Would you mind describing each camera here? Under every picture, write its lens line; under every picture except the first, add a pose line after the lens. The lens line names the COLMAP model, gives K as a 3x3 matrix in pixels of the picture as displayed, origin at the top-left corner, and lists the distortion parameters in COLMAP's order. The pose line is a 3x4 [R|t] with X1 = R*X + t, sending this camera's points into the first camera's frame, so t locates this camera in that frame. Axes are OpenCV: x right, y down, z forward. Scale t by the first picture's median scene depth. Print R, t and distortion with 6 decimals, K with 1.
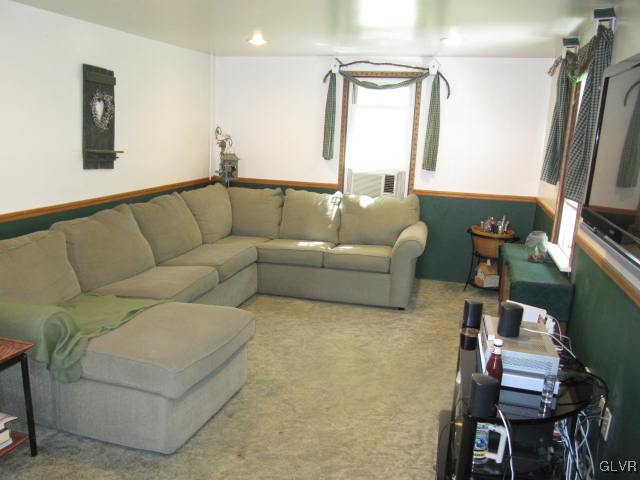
lens RADIAL K [[529.6, 0, 316.4], [0, 529.6, 243.6], [0, 0, 1]] dist [-0.051285, 0.023212]
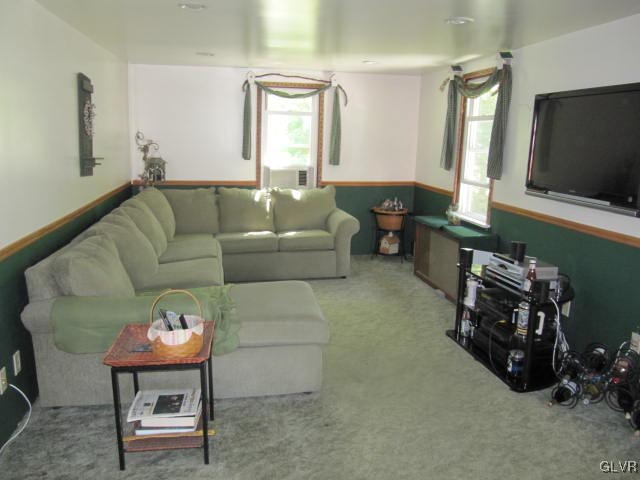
lens RADIAL K [[529.6, 0, 316.8], [0, 529.6, 240.0], [0, 0, 1]] dist [-0.051285, 0.023212]
pose [[0.895588, -0.103066, 0.432780, -0.381316], [0.105585, 0.994242, 0.018281, 0.006887], [-0.432173, 0.029323, 0.901314, -0.077868]]
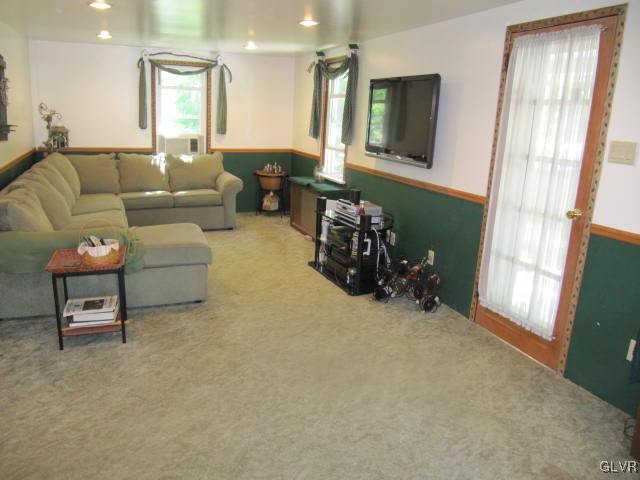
lens RADIAL K [[529.6, 0, 313.6], [0, 529.6, 239.3], [0, 0, 1]] dist [-0.051285, 0.023212]
pose [[0.799989, -0.146577, 0.581836, -0.464967], [0.118593, 0.989199, 0.086142, 0.047666], [-0.588178, 0.000089, 0.808731, -0.288567]]
